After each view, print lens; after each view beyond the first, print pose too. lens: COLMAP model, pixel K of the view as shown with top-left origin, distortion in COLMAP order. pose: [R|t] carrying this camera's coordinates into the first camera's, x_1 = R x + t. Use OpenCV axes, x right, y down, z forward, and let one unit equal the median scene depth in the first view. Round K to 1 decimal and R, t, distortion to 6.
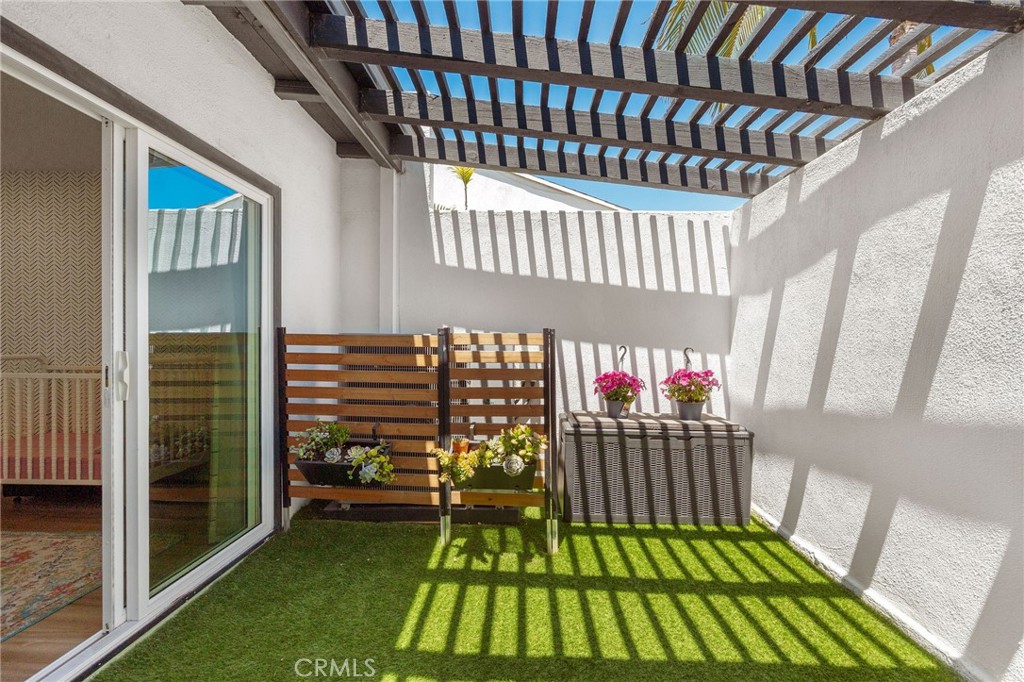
lens RADIAL K [[449.9, 0, 516.2], [0, 449.9, 342.0], [0, 0, 1]] dist [0.002035, 0.000847]
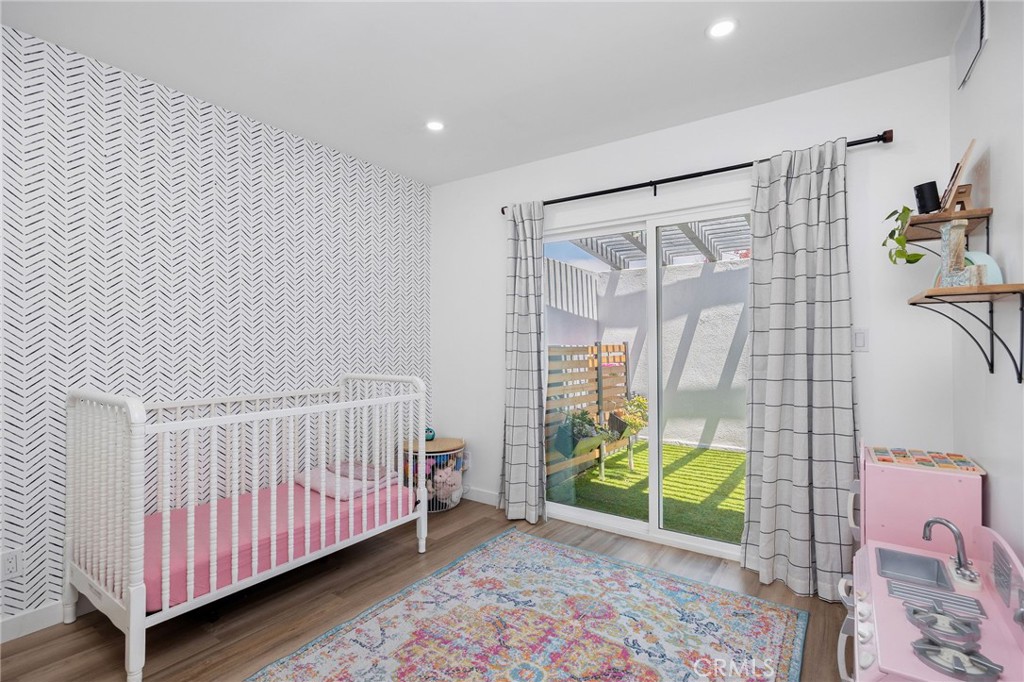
lens RADIAL K [[480.6, 0, 492.5], [0, 480.6, 341.9], [0, 0, 1]] dist [0.002353, 0.000157]
pose [[0.580109, -0.013104, 0.814433, -1.723025], [0.026970, 0.999631, -0.003127, -0.038661], [-0.814092, 0.023779, 0.580249, 0.330267]]
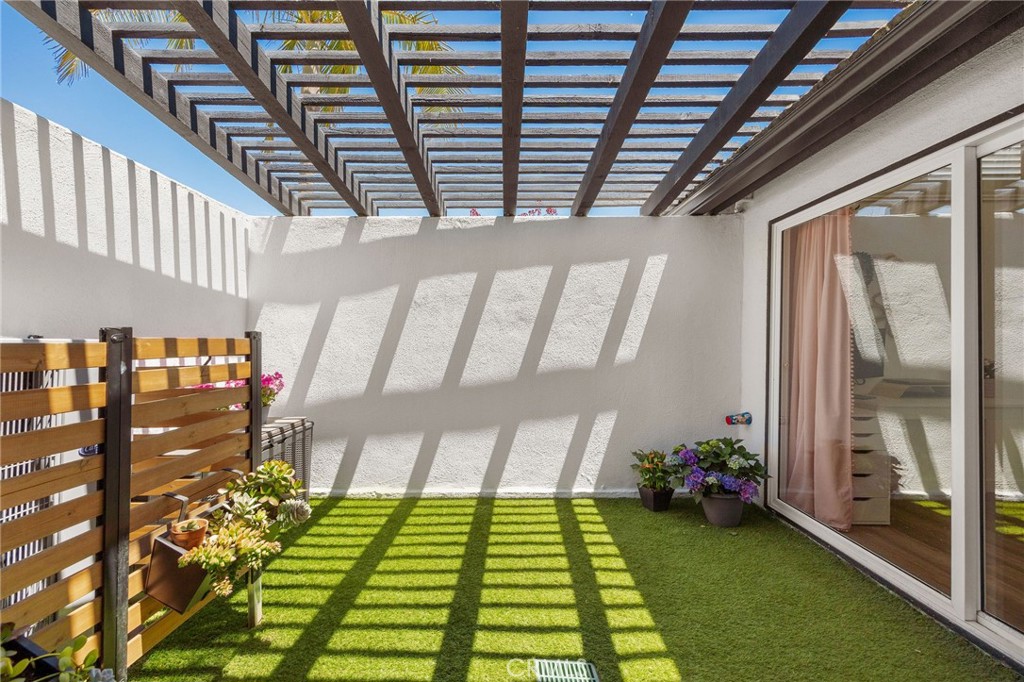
lens RADIAL K [[411.5, 0, 512.0], [0, 411.5, 341.0], [0, 0, 1]] dist [0.001985, 0.000147]
pose [[-0.024783, -0.009642, 0.999646, -0.623386], [0.003883, 0.999945, 0.009741, -0.019145], [-0.999685, 0.004123, -0.024744, 0.571248]]
